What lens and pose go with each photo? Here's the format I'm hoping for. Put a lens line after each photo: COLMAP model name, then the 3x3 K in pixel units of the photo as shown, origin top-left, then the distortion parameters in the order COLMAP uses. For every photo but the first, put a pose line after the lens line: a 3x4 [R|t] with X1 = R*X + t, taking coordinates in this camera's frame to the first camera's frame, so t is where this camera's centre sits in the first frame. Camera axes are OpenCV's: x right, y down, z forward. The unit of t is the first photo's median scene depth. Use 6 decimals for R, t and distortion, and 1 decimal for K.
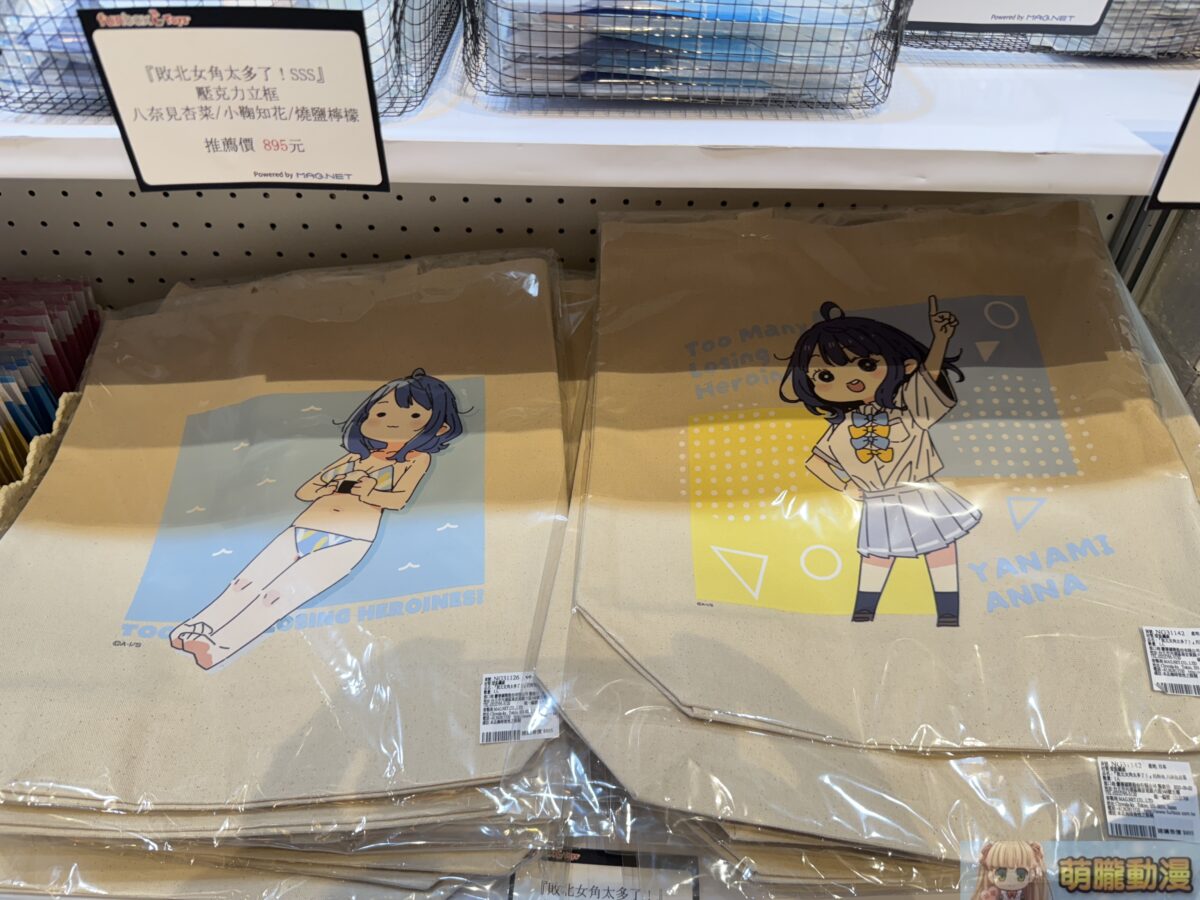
lens RADIAL K [[848.2, 0, 600.0], [0, 848.2, 450.0], [0, 0, 1]] dist [0.064854, -0.133899]
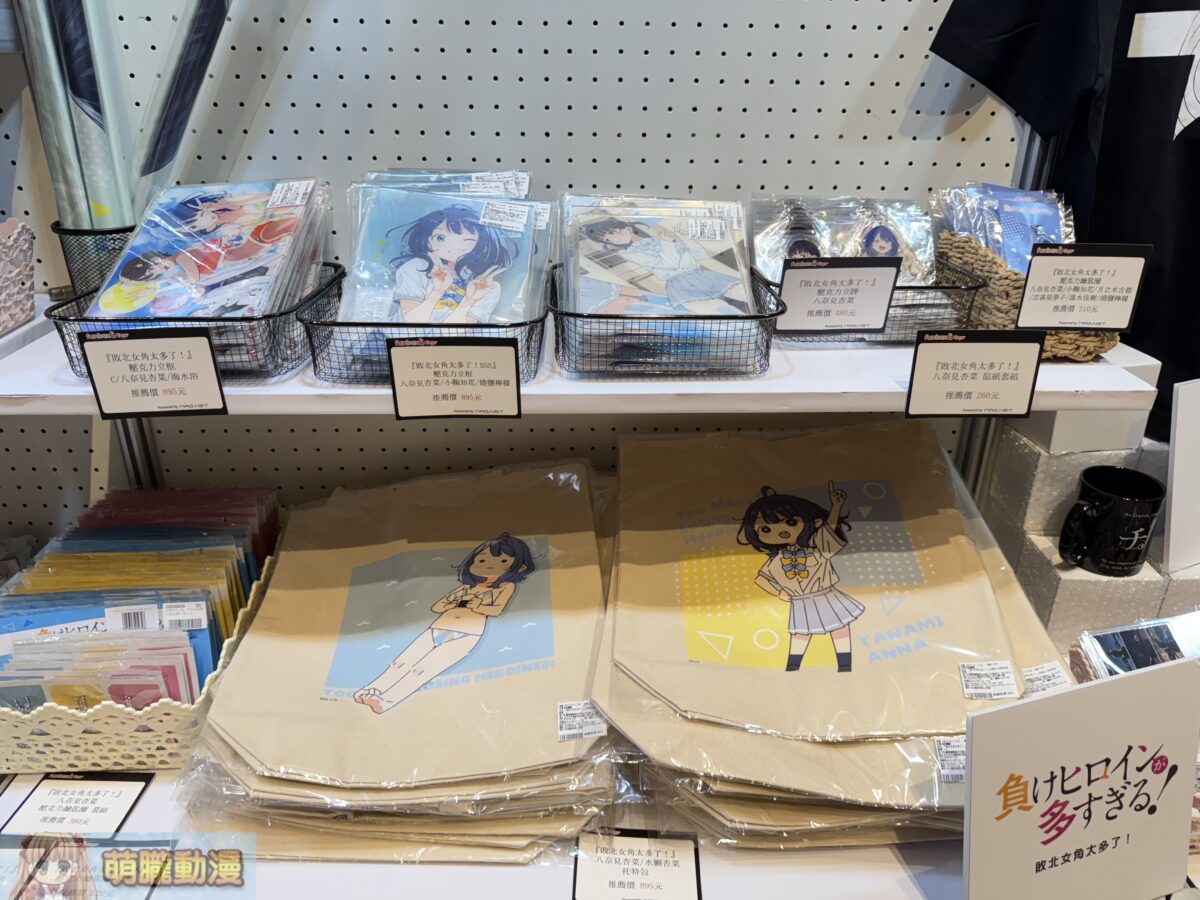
lens RADIAL K [[845.9, 0, 605.5], [0, 845.9, 450.0], [0, 0, 1]] dist [0.029198, -0.035140]
pose [[0.999772, -0.020666, 0.005329, -0.038562], [0.021333, 0.960278, -0.278229, 0.211492], [0.000633, 0.278280, 0.960500, -0.574805]]
